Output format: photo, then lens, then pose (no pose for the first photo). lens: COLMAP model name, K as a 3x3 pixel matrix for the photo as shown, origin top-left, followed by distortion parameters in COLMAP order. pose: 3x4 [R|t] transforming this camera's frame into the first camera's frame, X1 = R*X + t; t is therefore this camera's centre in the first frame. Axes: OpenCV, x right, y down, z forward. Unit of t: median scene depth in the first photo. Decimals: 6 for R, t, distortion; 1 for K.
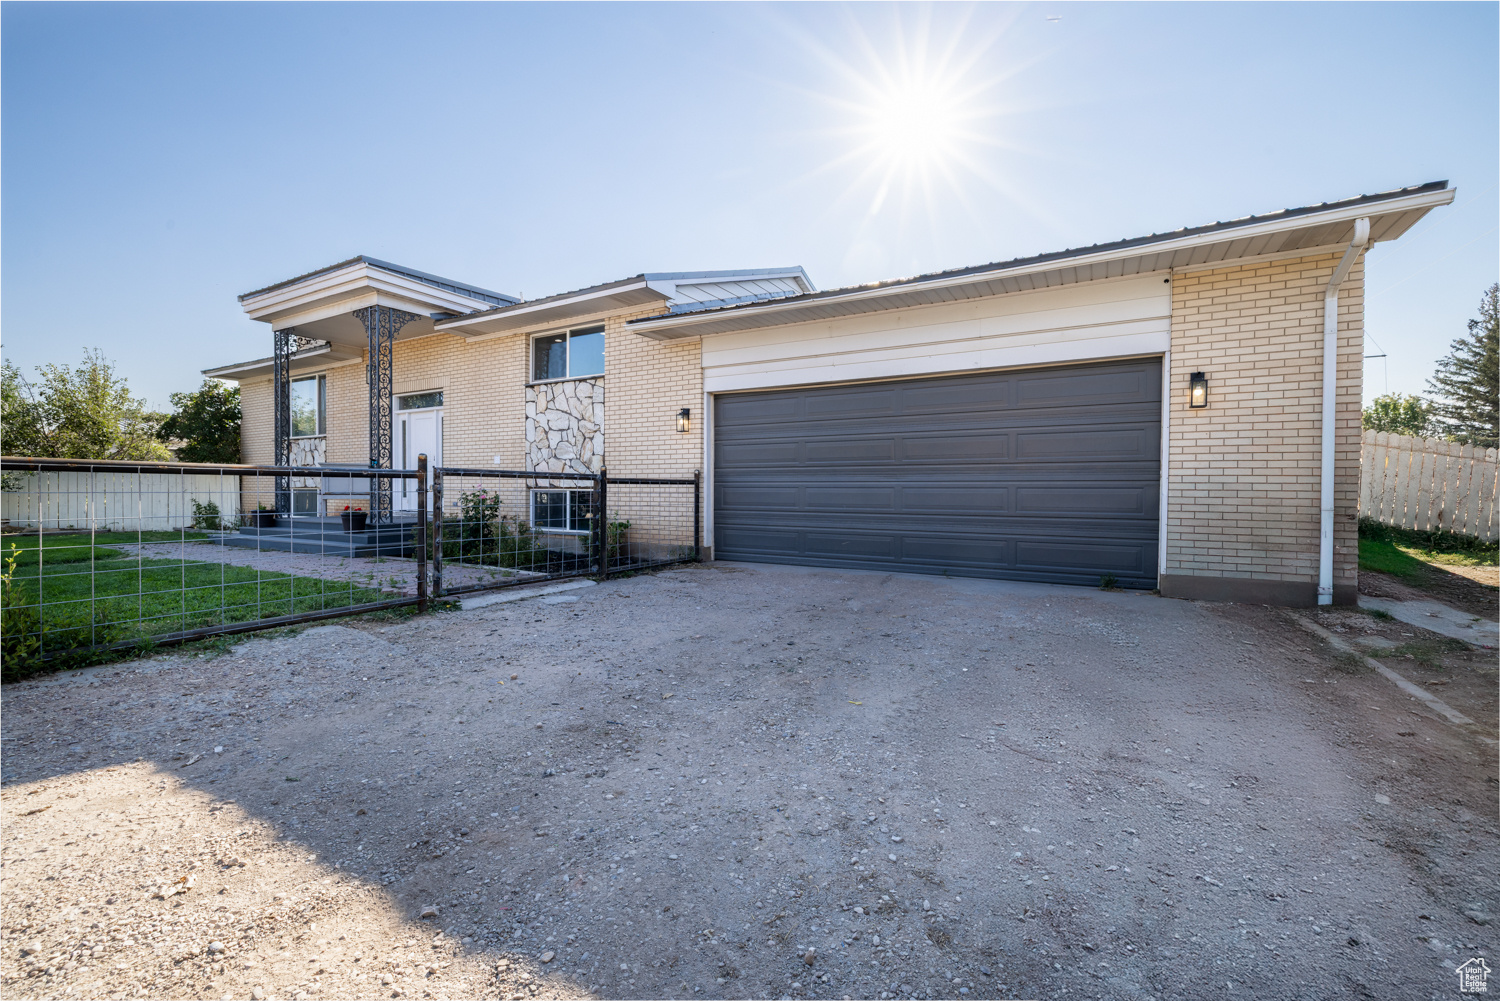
lens RADIAL K [[627.2, 0, 759.9], [0, 627.2, 496.2], [0, 0, 1]] dist [0.002864, 0.000062]
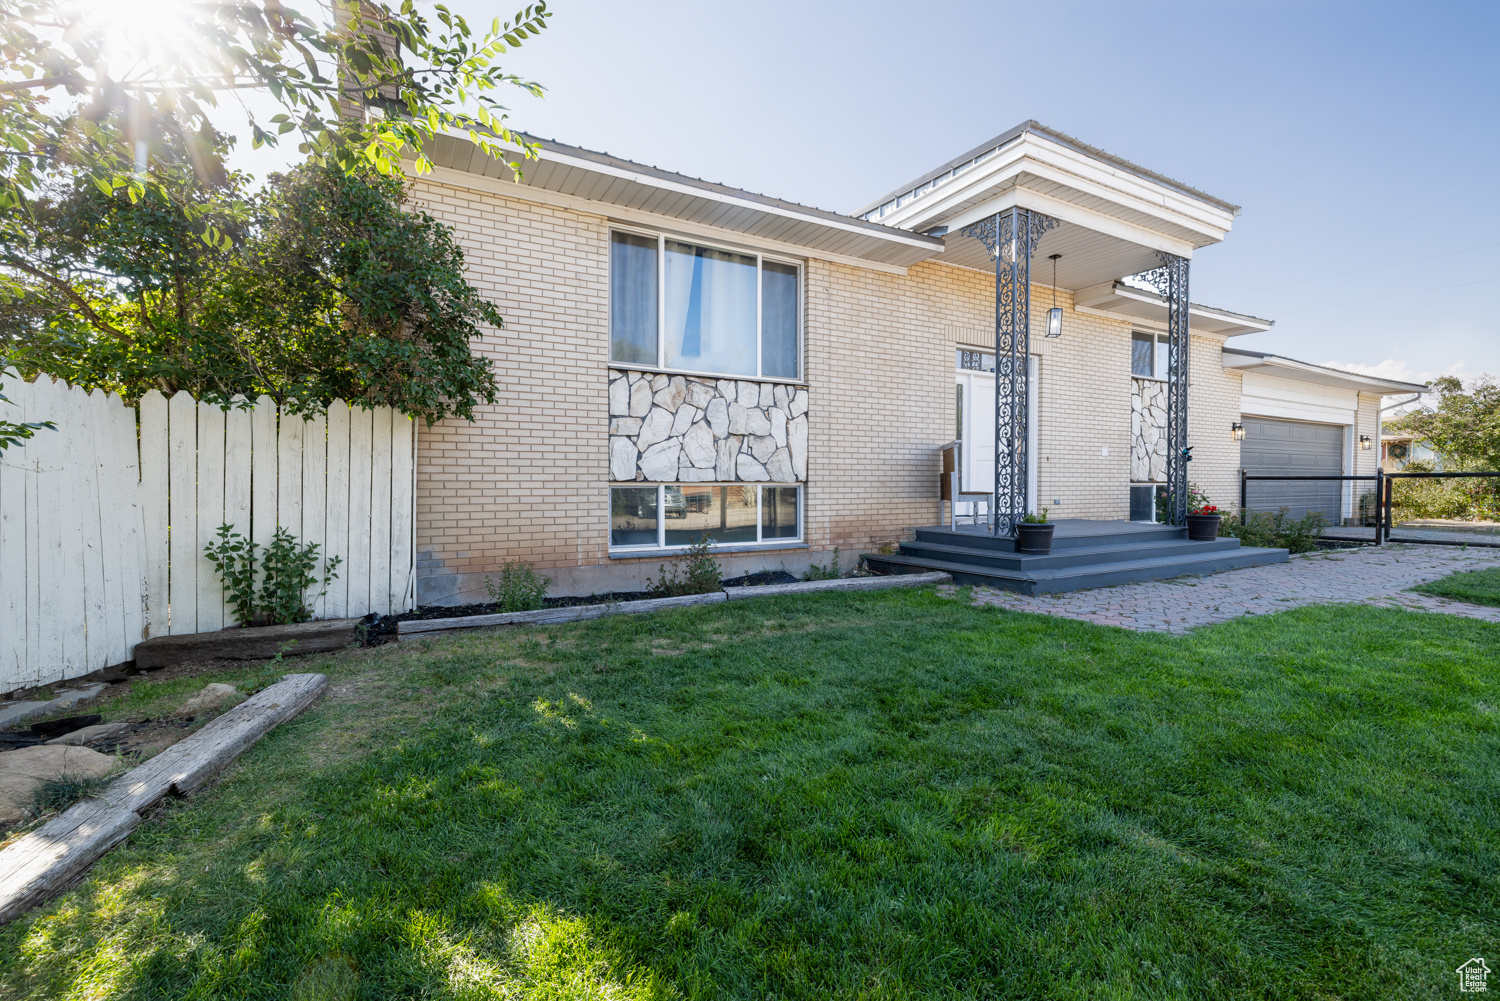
lens RADIAL K [[627.2, 0, 758.0], [0, 627.2, 506.5], [0, 0, 1]] dist [0.002864, 0.000062]
pose [[0.512865, -0.040789, 0.857499, -1.517726], [0.009430, 0.999078, 0.041883, -0.021553], [-0.858417, -0.013395, 0.512777, 0.994412]]
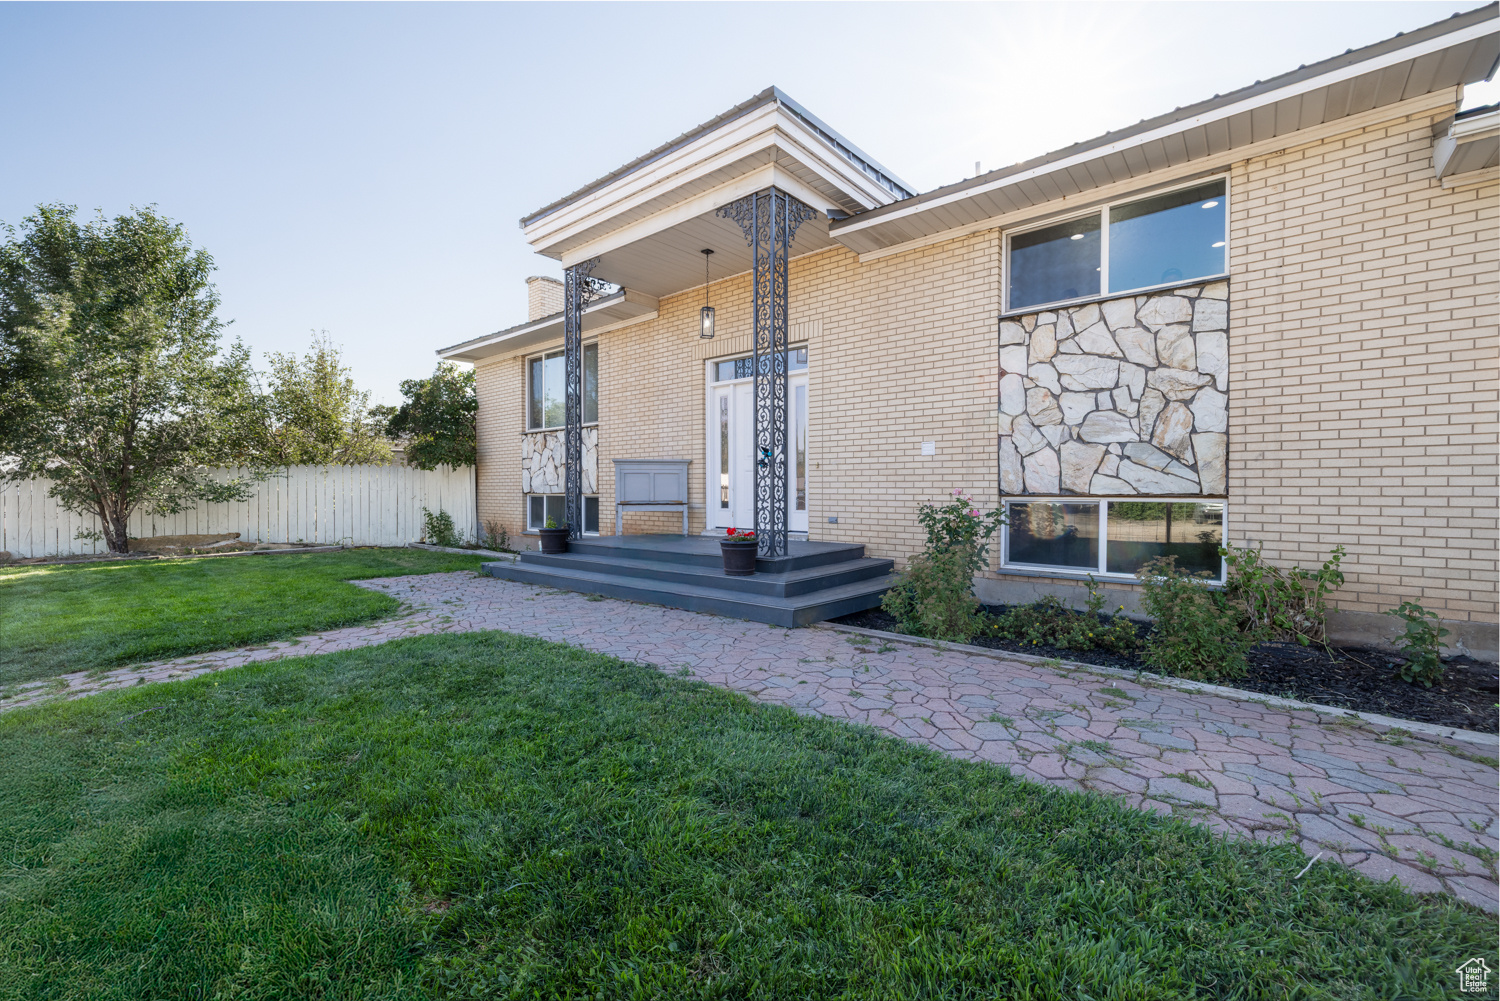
lens RADIAL K [[627.2, 0, 753.8], [0, 627.2, 499.1], [0, 0, 1]] dist [0.002864, 0.000062]
pose [[0.984808, -0.001121, -0.173644, -0.494600], [0.001354, 0.999998, 0.001227, -0.010992], [0.173642, -0.001444, 0.984808, 0.391908]]
